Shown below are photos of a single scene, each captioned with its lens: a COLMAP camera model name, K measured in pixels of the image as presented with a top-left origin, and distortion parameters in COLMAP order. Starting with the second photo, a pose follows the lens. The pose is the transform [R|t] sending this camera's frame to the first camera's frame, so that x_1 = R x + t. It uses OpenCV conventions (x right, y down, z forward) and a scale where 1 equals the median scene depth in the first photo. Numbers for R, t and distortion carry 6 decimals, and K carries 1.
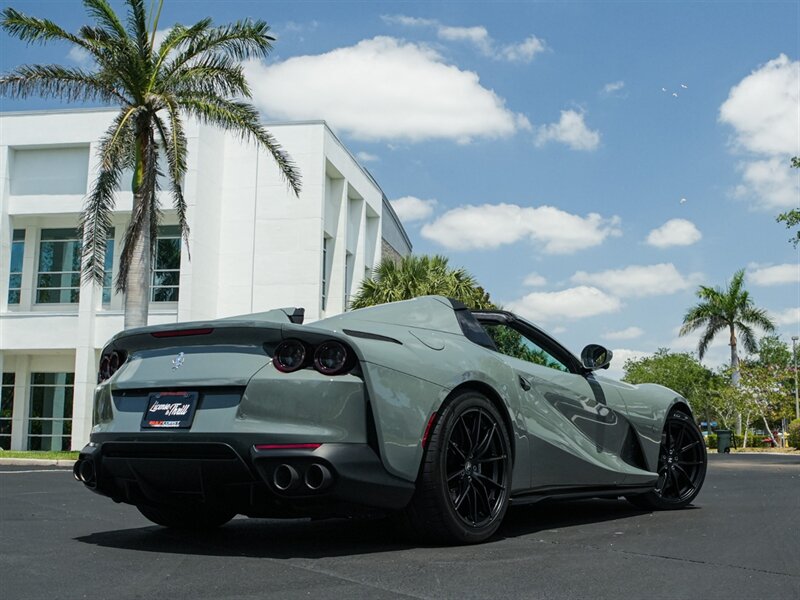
lens RADIAL K [[1093.0, 0, 475.8], [0, 1093.0, 296.0], [0, 0, 1]] dist [-0.060610, -0.037923]
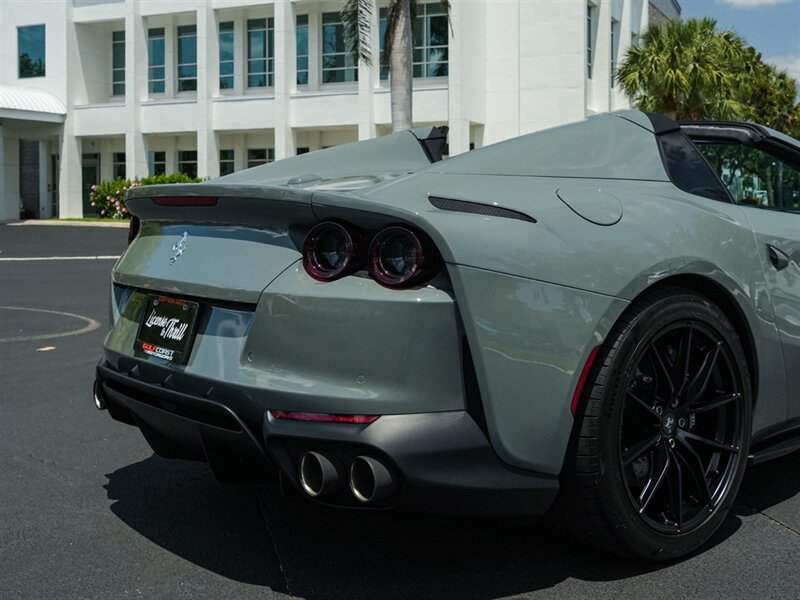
lens RADIAL K [[1011.7, 0, 446.0], [0, 1011.7, 206.0], [0, 0, 1]] dist [-0.028078, 0.040692]
pose [[0.957184, -0.002781, -0.289468, 0.027702], [0.044120, 0.989673, 0.136383, -0.026349], [0.286100, -0.143315, 0.947422, 0.384364]]
